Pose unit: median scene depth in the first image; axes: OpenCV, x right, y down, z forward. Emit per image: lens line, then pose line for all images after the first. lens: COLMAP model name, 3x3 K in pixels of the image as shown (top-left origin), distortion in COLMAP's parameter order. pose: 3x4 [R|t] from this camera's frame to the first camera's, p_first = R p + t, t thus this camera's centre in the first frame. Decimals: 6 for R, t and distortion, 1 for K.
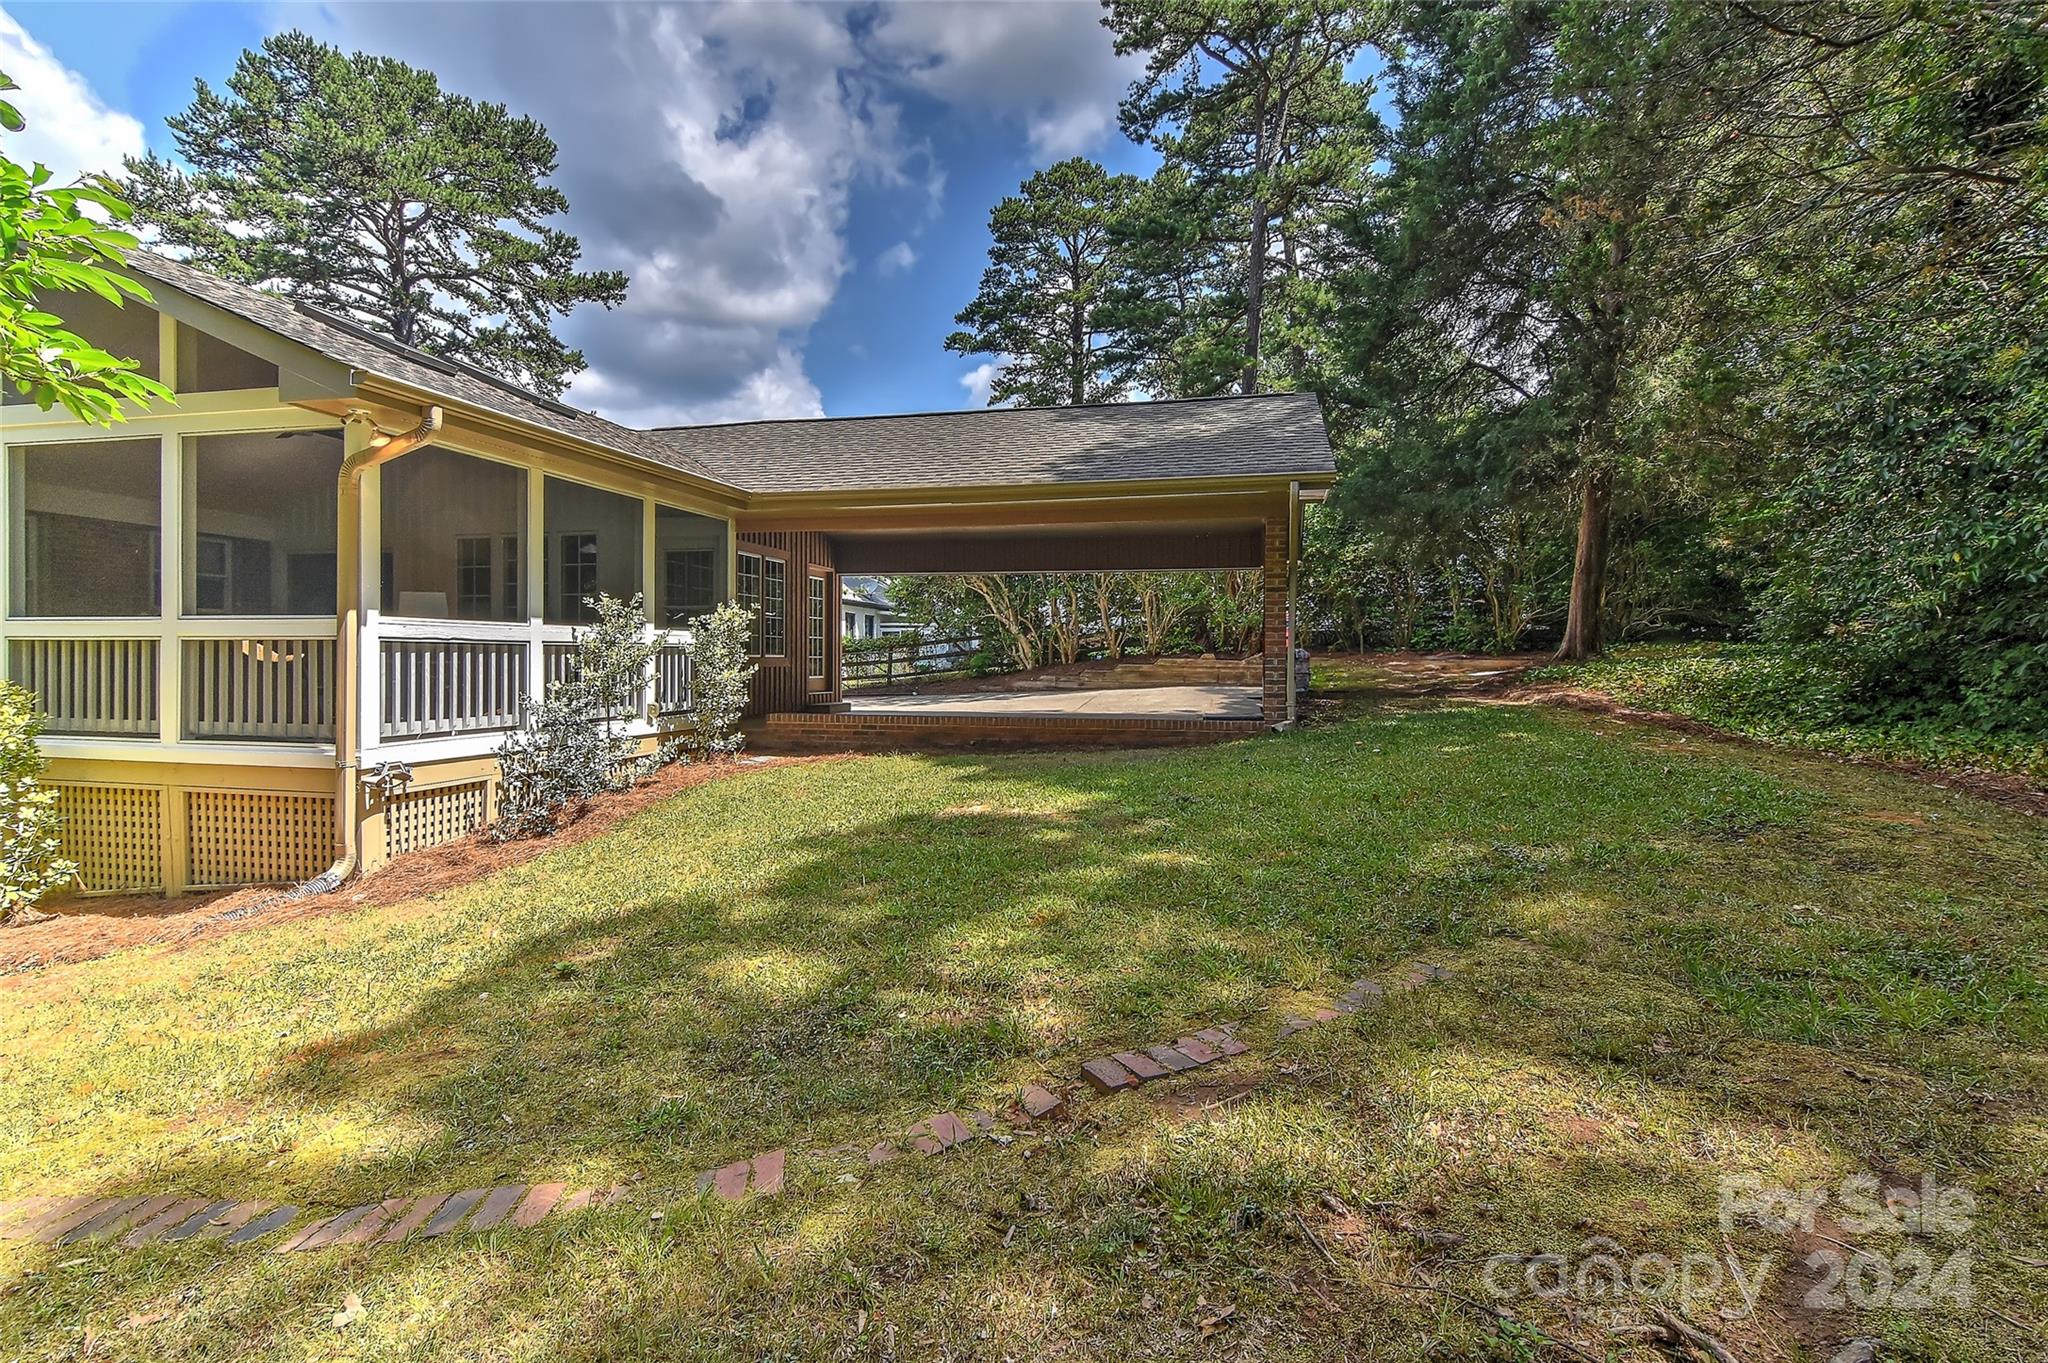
lens RADIAL K [[1011.2, 0, 1027.7], [0, 1011.2, 665.4], [0, 0, 1]] dist [0.002850, -0.002455]
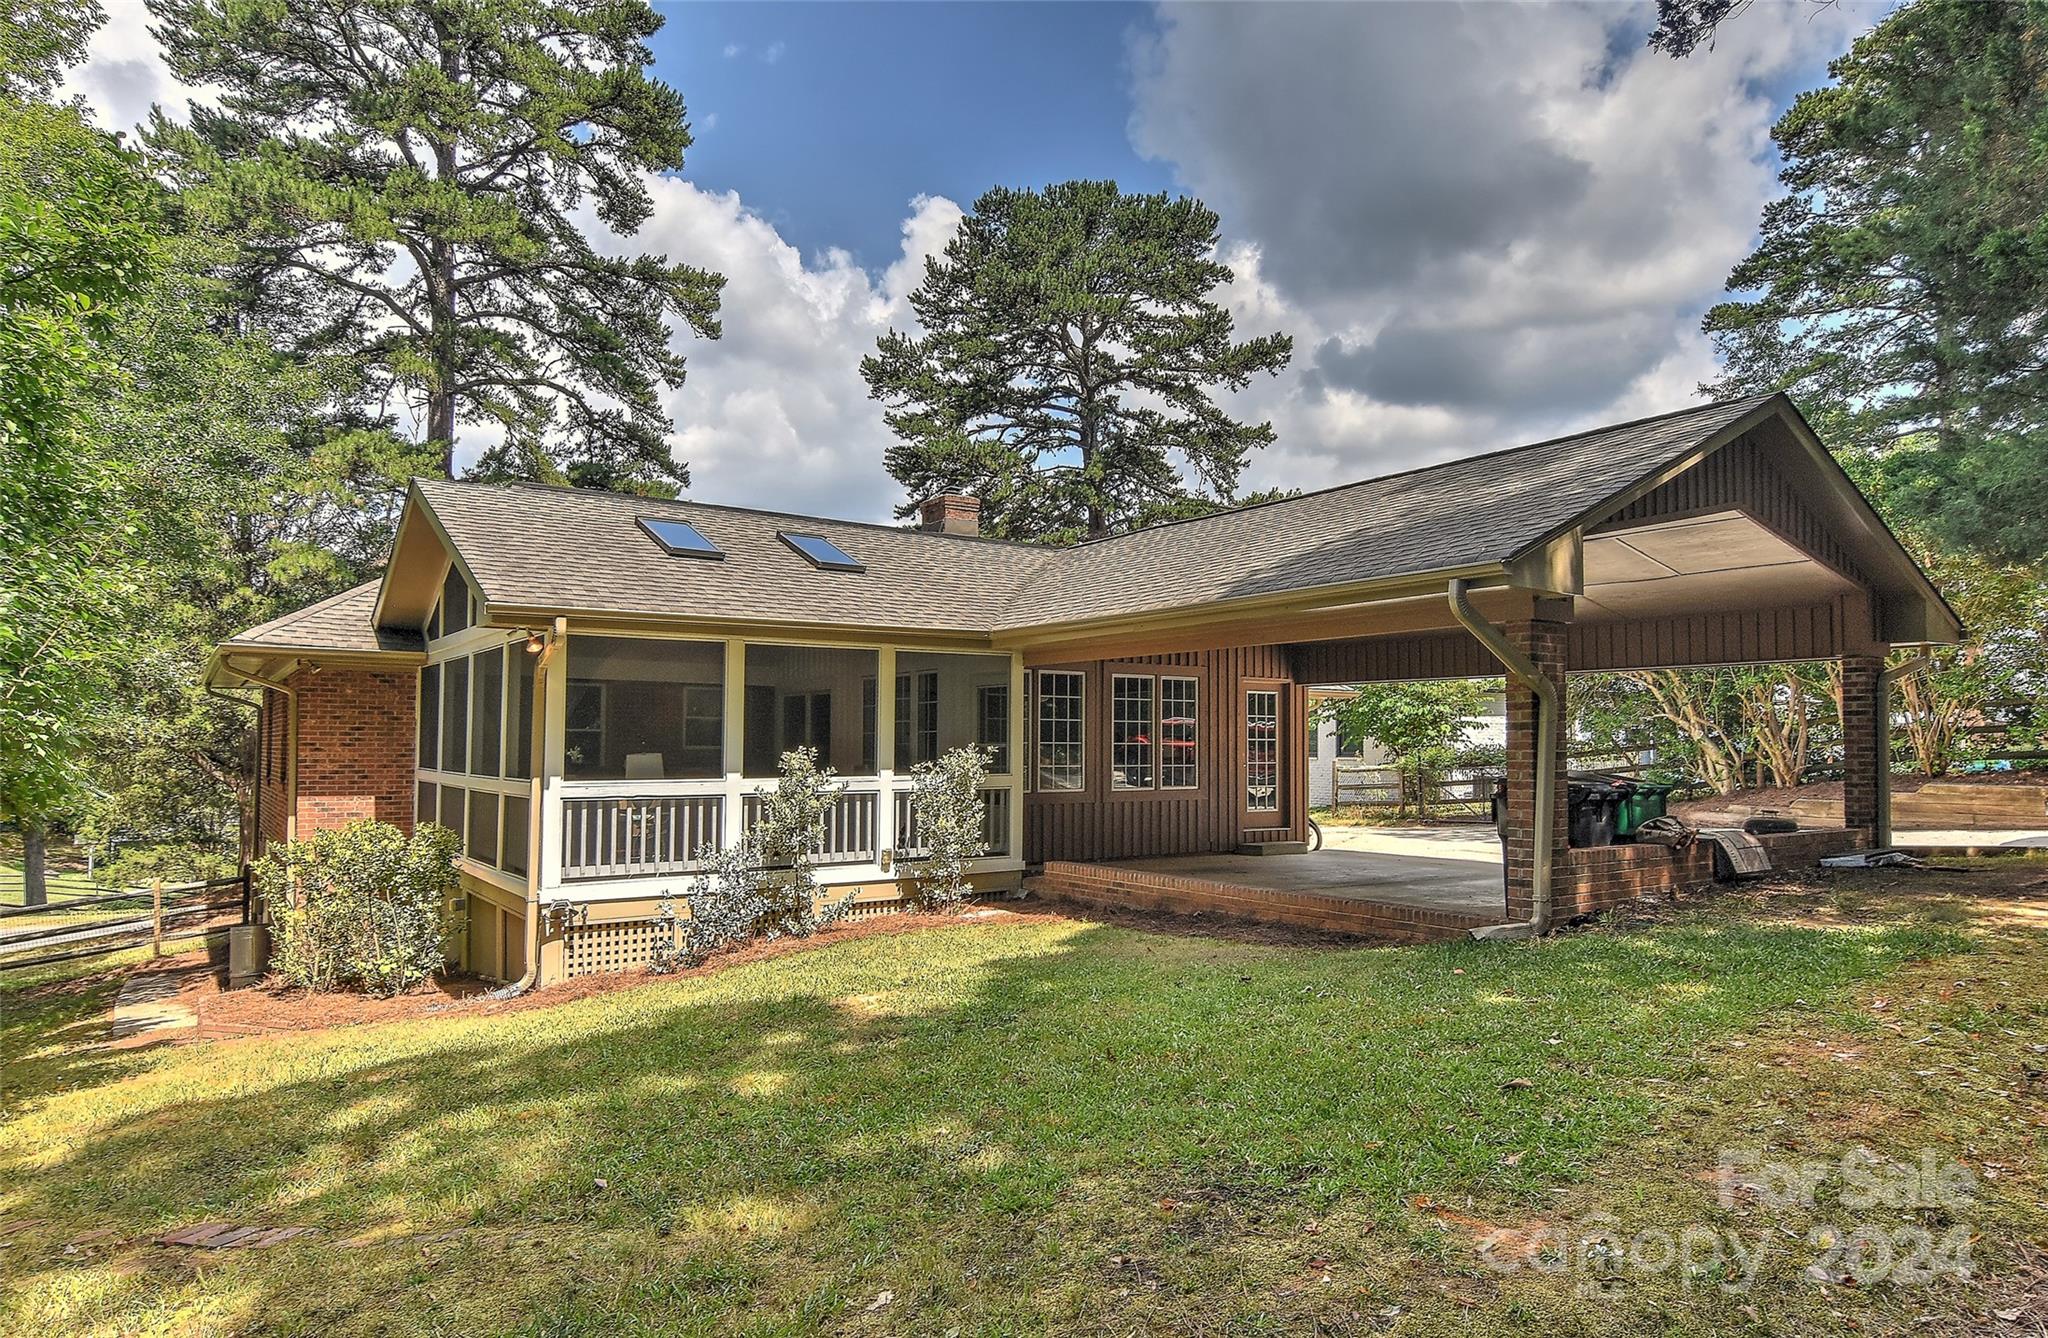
lens RADIAL K [[1252.3, 0, 1027.8], [0, 1252.3, 685.1], [0, 0, 1]] dist [-0.002791, -0.000799]
pose [[0.745149, -0.037565, -0.665839, 0.688516], [-0.000849, 0.998358, -0.057275, -0.066101], [0.666897, 0.043244, 0.743894, 0.188718]]
